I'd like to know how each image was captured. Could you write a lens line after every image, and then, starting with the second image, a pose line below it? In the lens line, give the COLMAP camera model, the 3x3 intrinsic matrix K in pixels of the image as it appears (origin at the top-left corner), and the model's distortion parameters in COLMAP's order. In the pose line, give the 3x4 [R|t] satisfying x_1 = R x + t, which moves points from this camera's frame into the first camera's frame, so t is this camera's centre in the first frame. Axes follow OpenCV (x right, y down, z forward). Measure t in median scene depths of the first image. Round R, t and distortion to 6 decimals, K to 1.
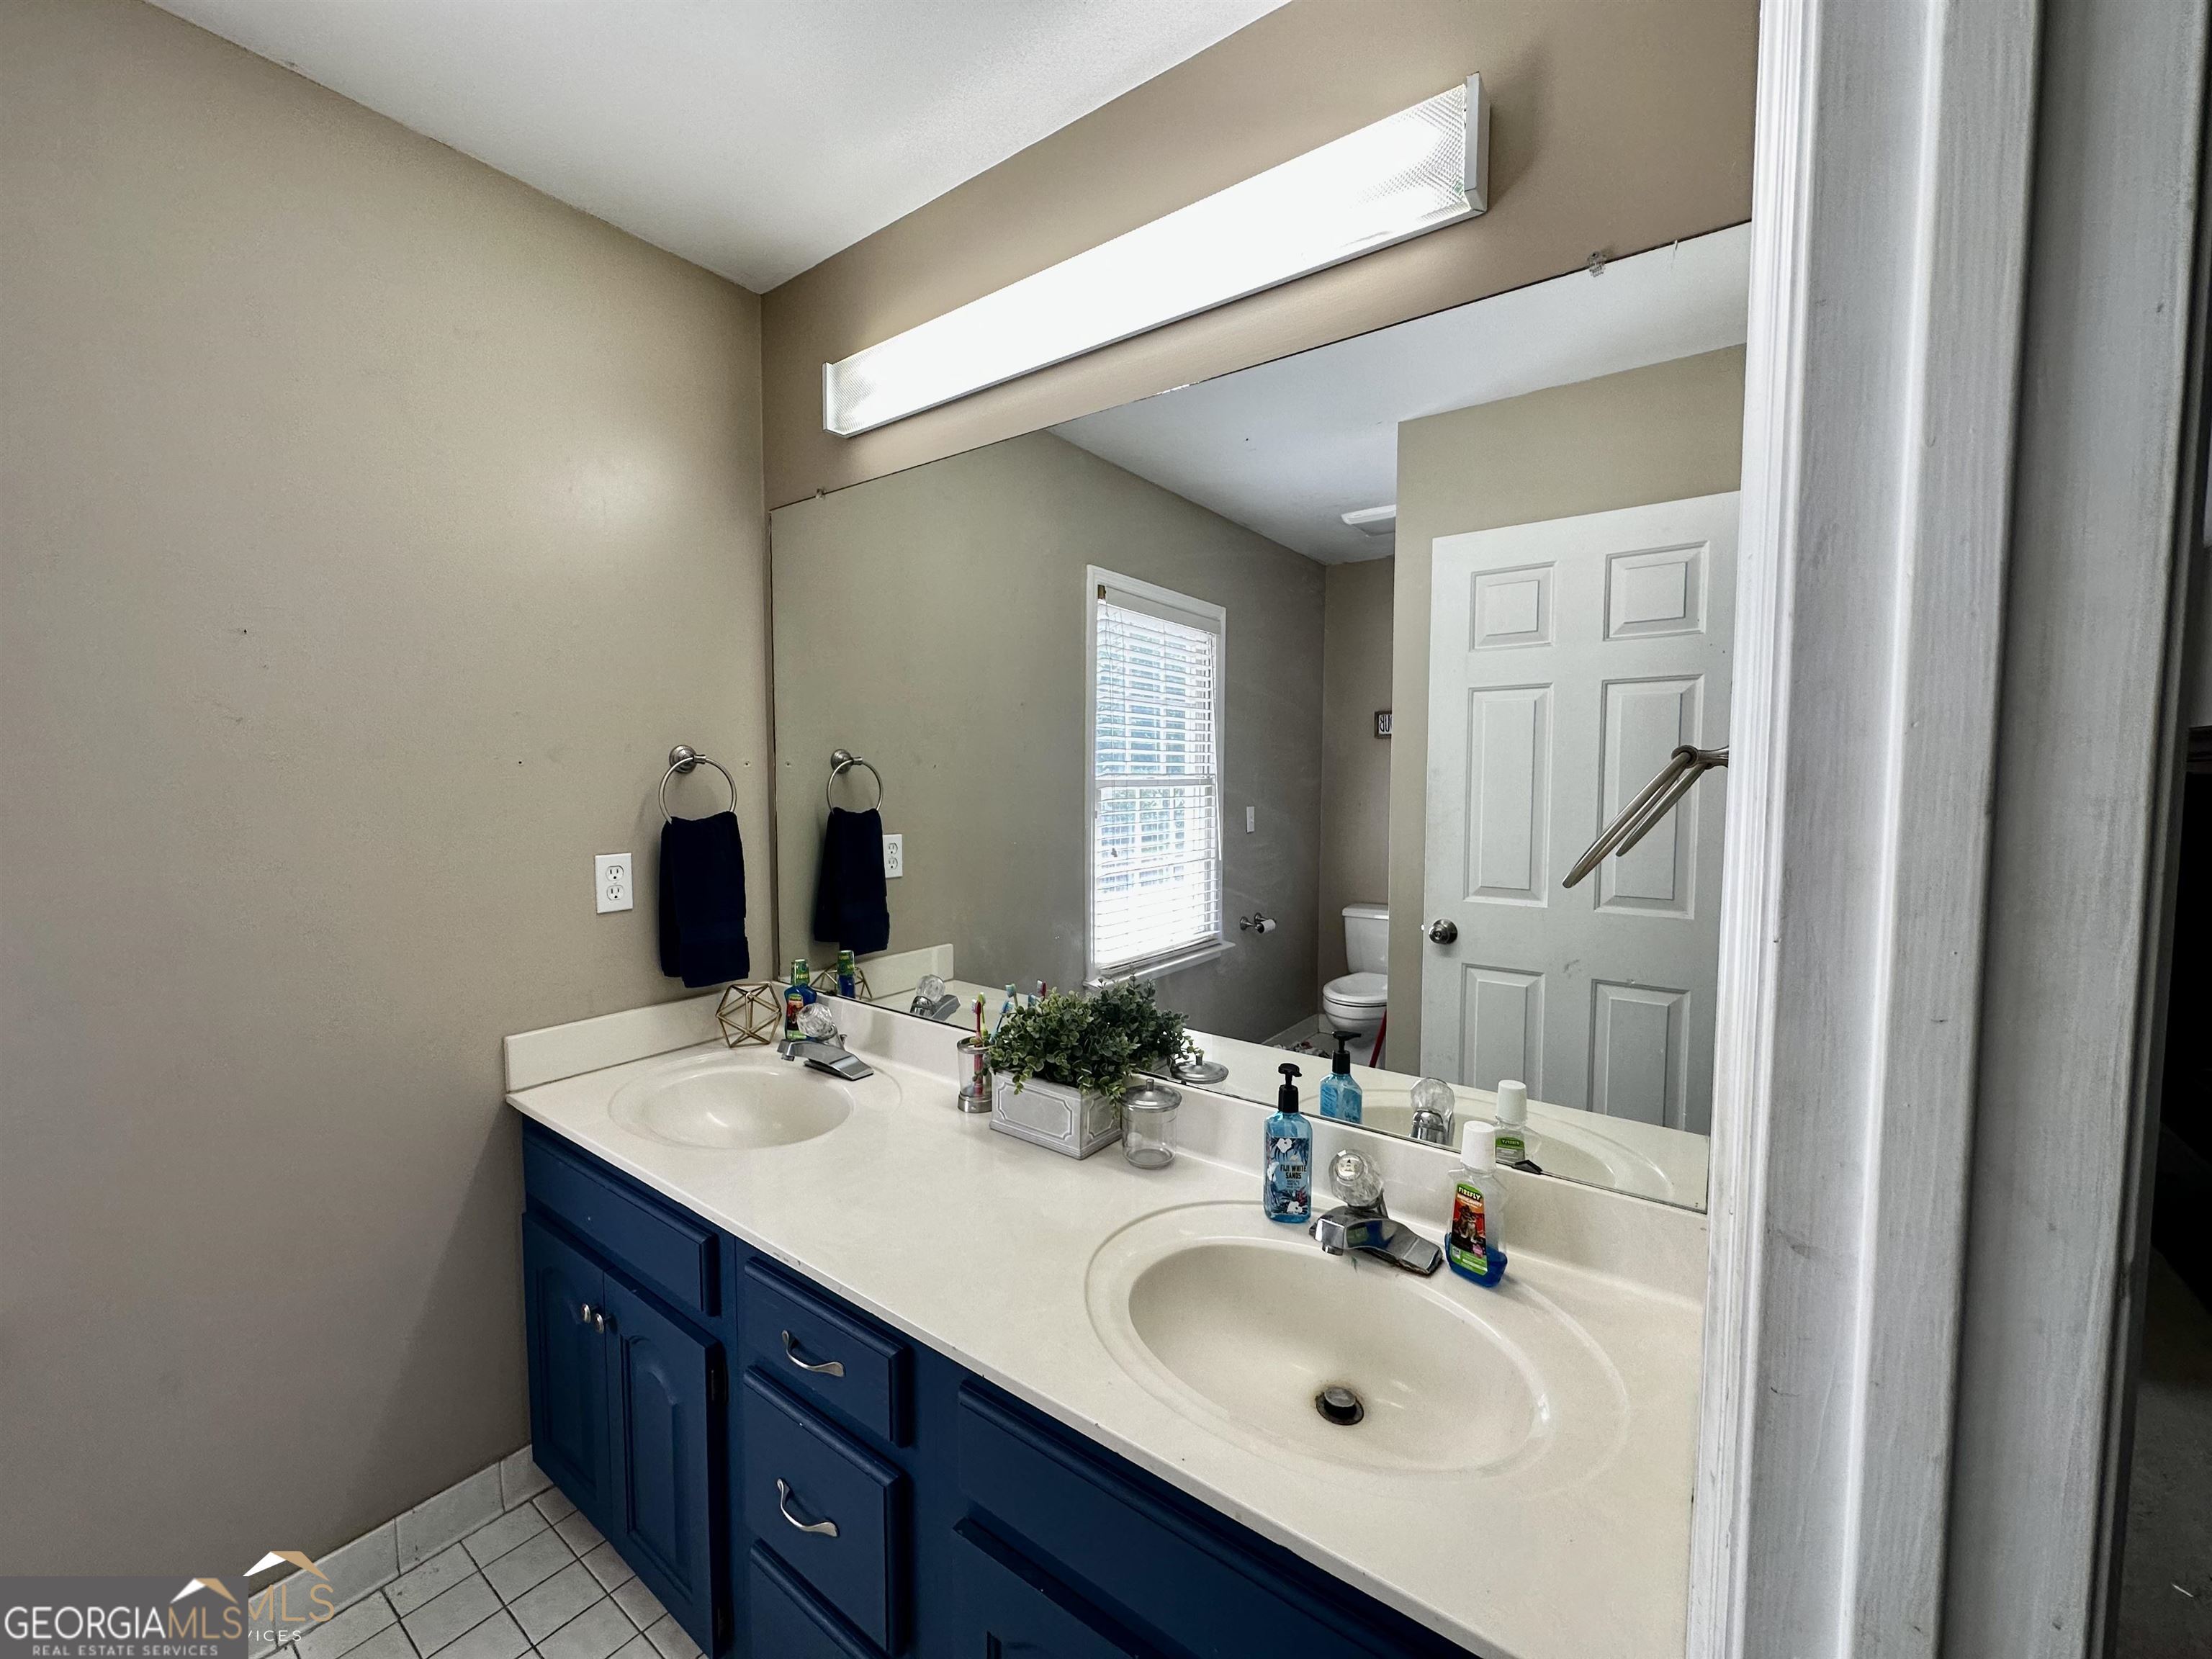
lens RADIAL K [[879.1, 0, 1117.1], [0, 879.1, 821.9], [0, 0, 1]] dist [-0.007074, 0.001006]
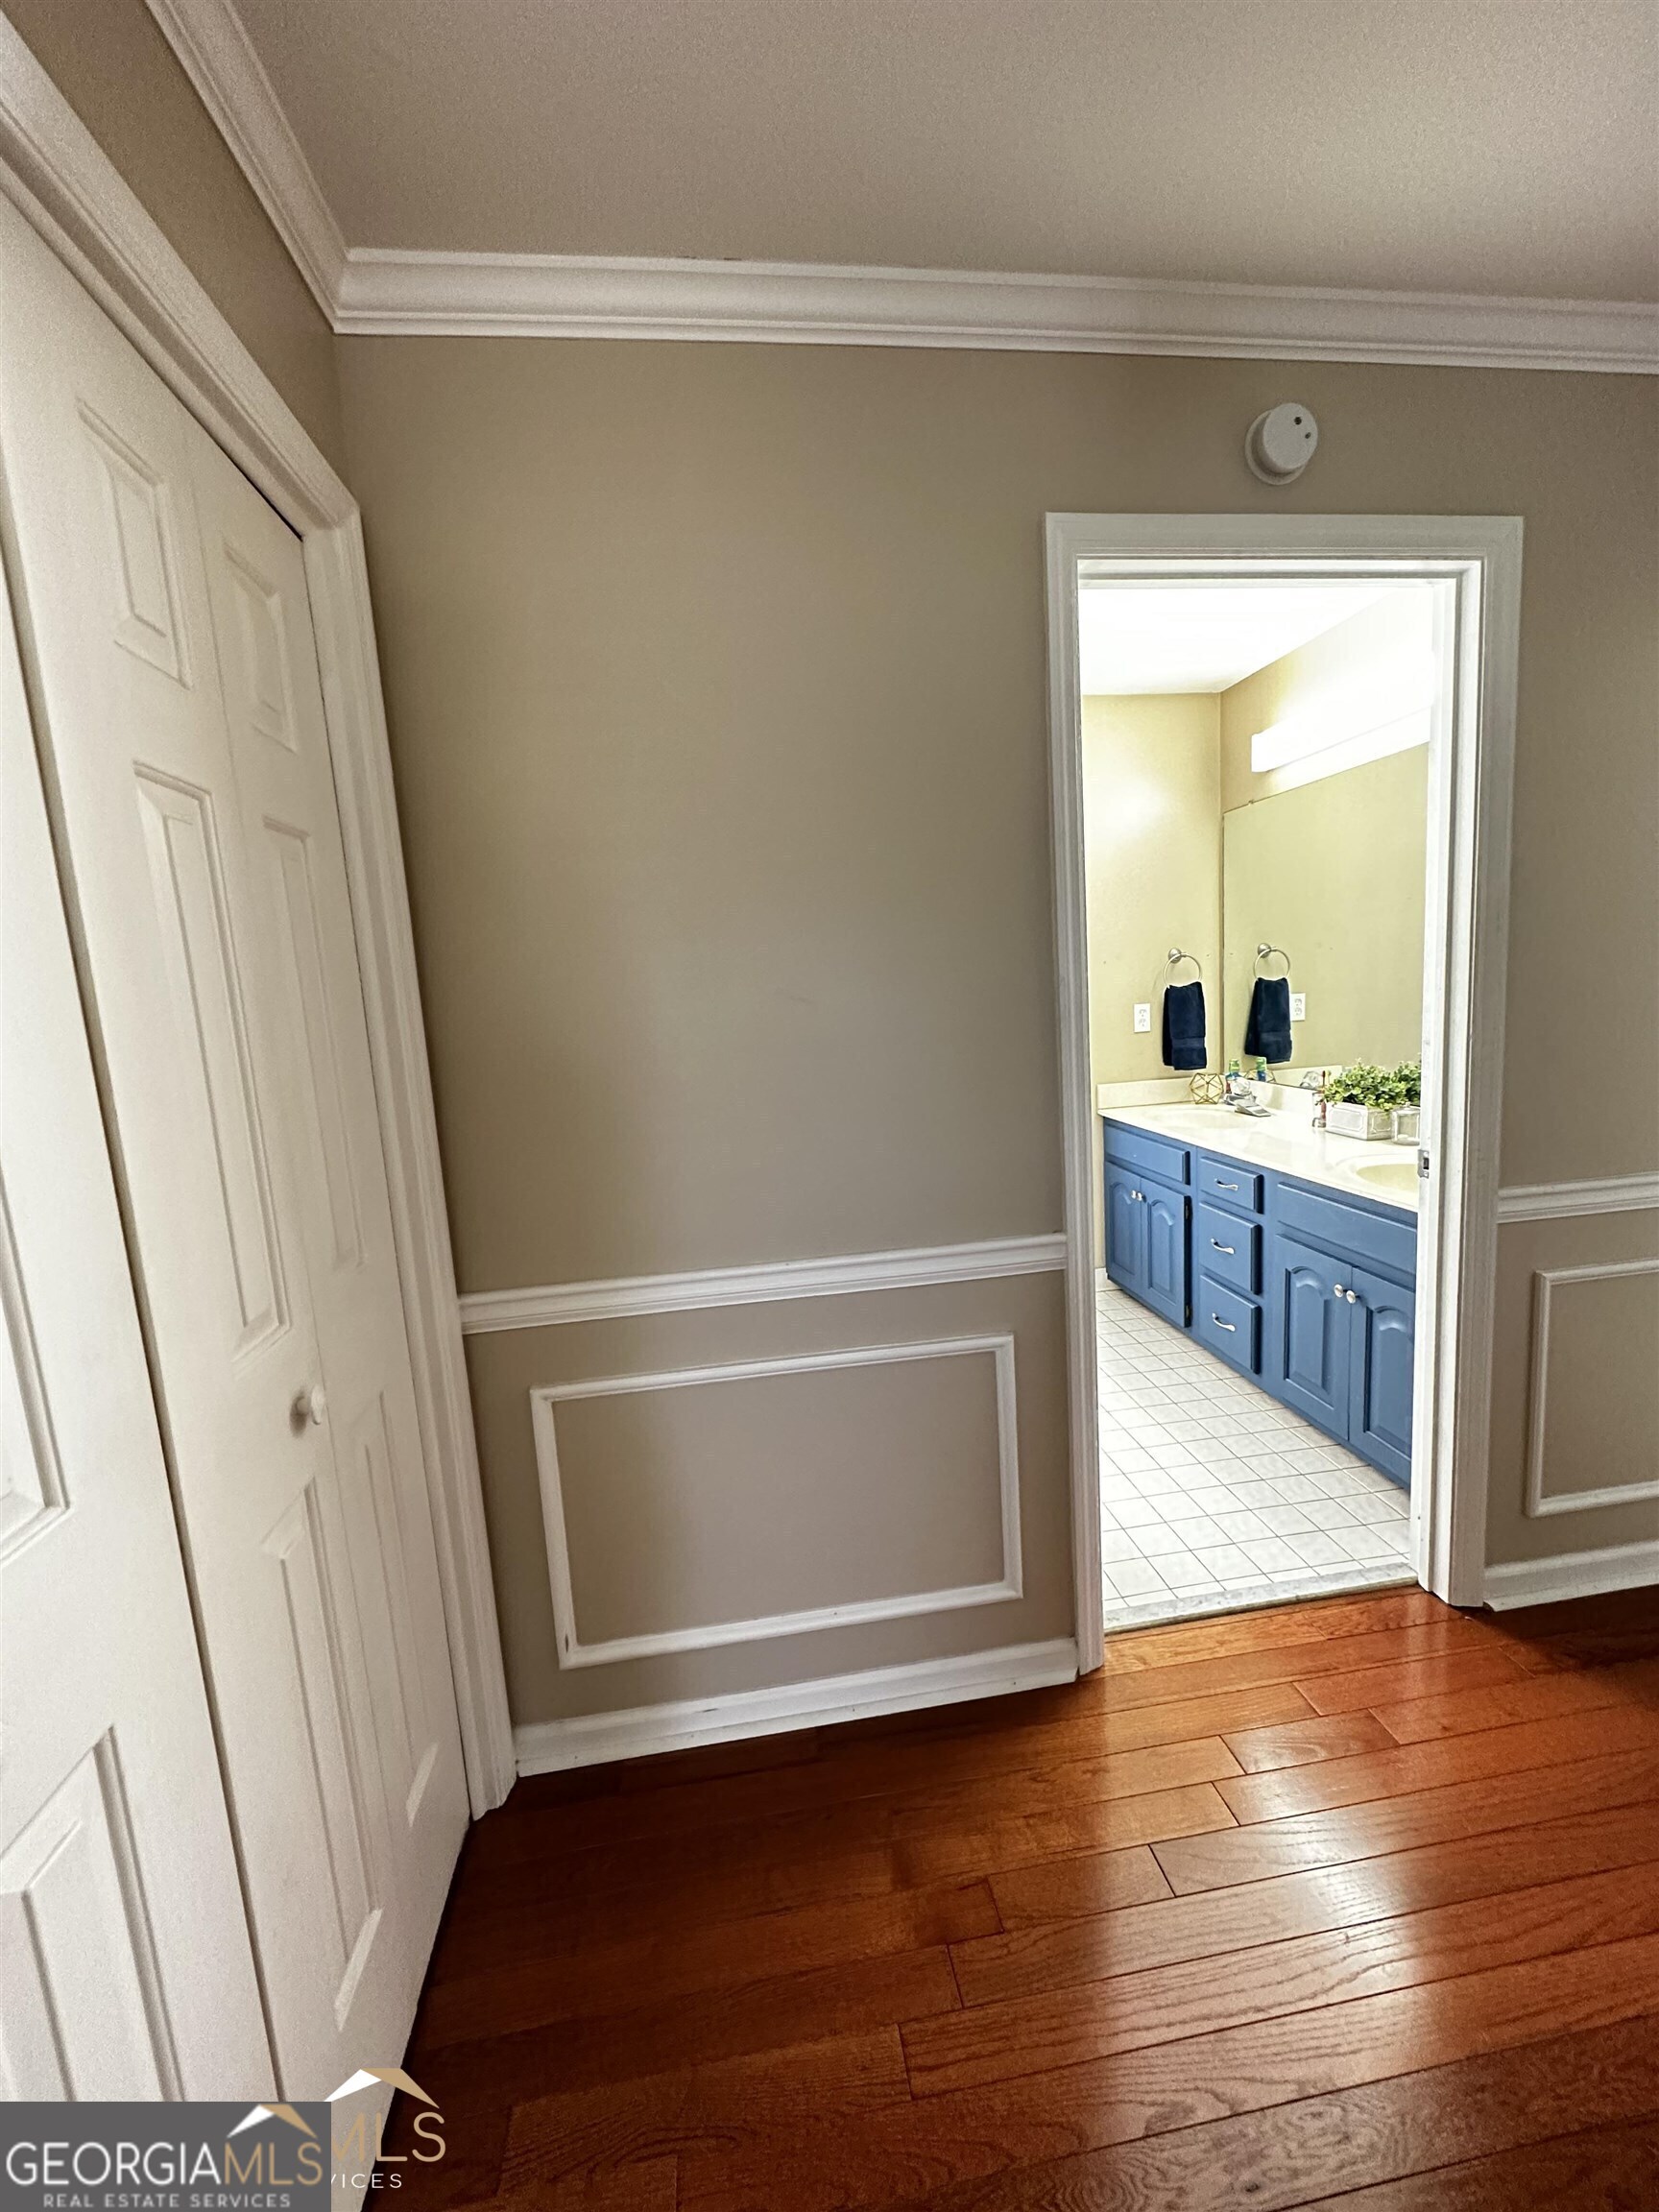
lens RADIAL K [[879.1, 0, 835.0], [0, 879.1, 1105.2], [0, 0, 1]] dist [-0.007074, 0.001006]
pose [[0.693310, 0.052632, -0.718715, 0.403719], [0.018192, 0.995733, 0.090468, 0.070699], [0.720410, -0.075798, 0.689394, -0.920040]]
